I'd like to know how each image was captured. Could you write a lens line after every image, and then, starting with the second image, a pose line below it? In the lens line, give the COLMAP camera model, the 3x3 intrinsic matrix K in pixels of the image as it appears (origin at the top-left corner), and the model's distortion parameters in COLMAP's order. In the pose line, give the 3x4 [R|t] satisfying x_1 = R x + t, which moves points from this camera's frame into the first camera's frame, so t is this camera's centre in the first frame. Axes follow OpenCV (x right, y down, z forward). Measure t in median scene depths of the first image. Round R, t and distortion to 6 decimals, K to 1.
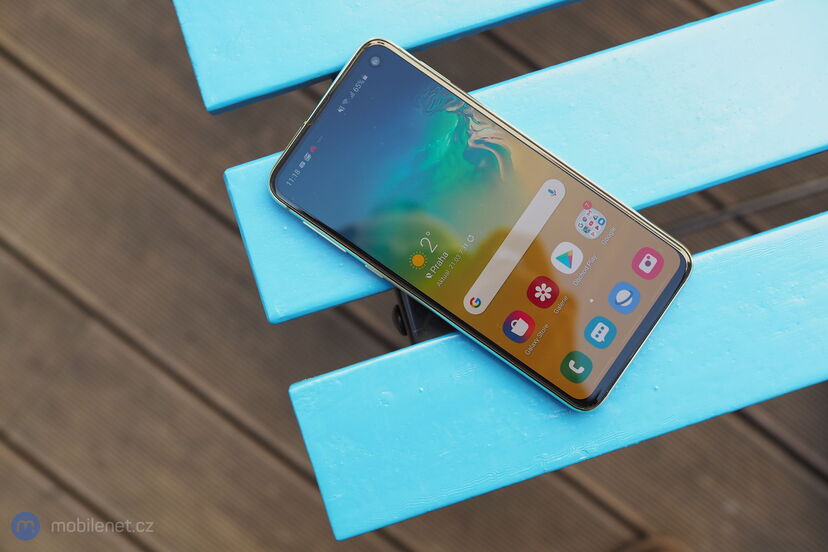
lens RADIAL K [[1206.4, 0, 414.0], [0, 1206.4, 277.7], [0, 0, 1]] dist [-0.105723, 0.000000]
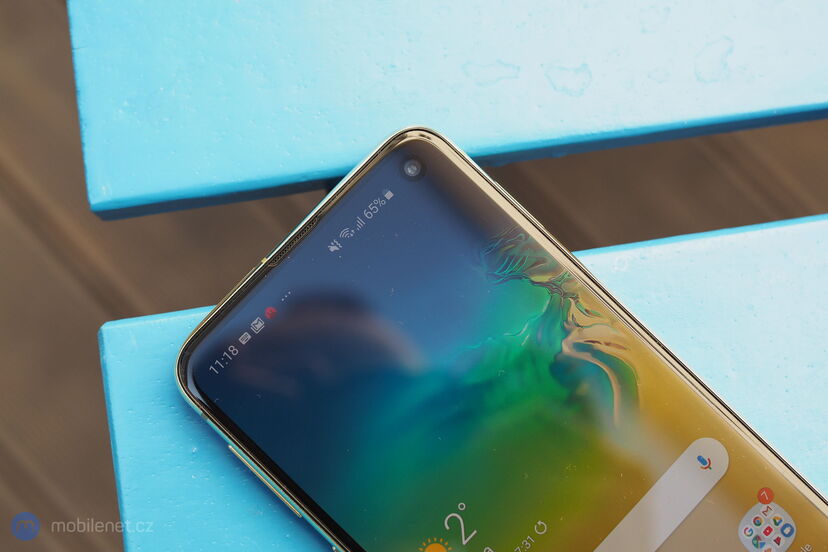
lens RADIAL K [[1206.4, 0, 415.5], [0, 1206.4, 274.1], [0, 0, 1]] dist [-0.105723, 0.000000]
pose [[0.987554, 0.155656, 0.022561, -0.035520], [-0.151786, 0.980775, -0.122645, -0.068209], [-0.041218, 0.117694, 0.992194, 0.472623]]
